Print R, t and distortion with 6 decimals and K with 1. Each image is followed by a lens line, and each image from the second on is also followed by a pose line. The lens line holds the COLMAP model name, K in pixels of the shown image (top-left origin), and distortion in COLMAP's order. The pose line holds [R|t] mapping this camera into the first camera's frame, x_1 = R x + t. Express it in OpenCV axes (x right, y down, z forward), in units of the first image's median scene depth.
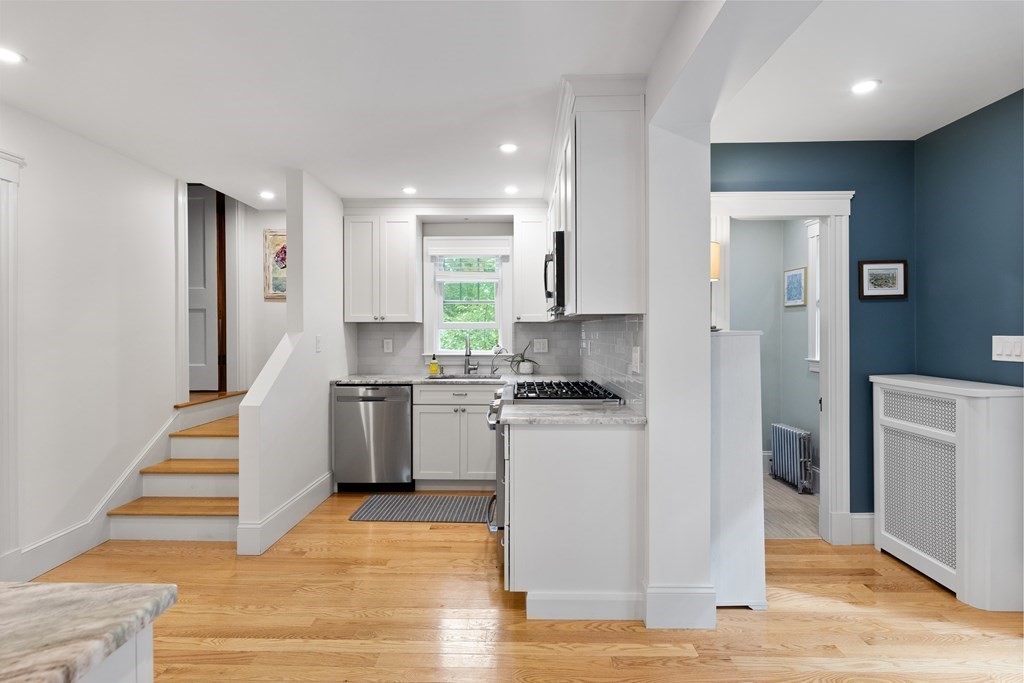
lens RADIAL K [[501.1, 0, 509.6], [0, 501.1, 337.4], [0, 0, 1]] dist [0.004831, -0.004606]
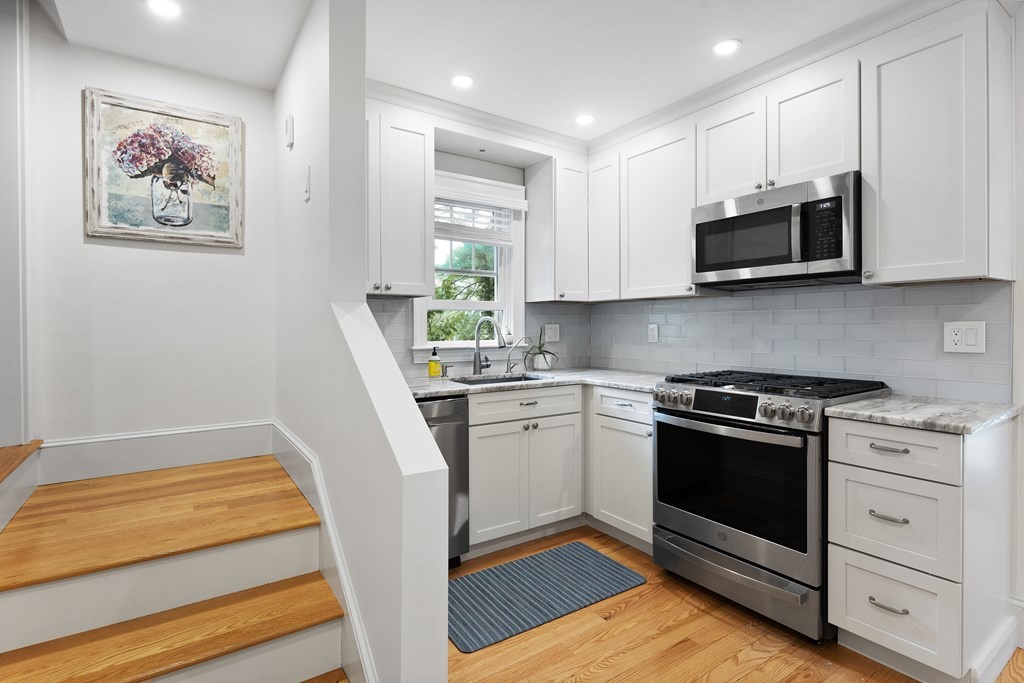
lens RADIAL K [[501.1, 0, 515.3], [0, 501.1, 333.6], [0, 0, 1]] dist [0.004831, -0.004606]
pose [[0.814721, -0.007801, 0.579801, -0.445980], [0.008711, 0.999961, 0.001214, 0.015931], [-0.579788, 0.004062, 0.814758, 0.401523]]
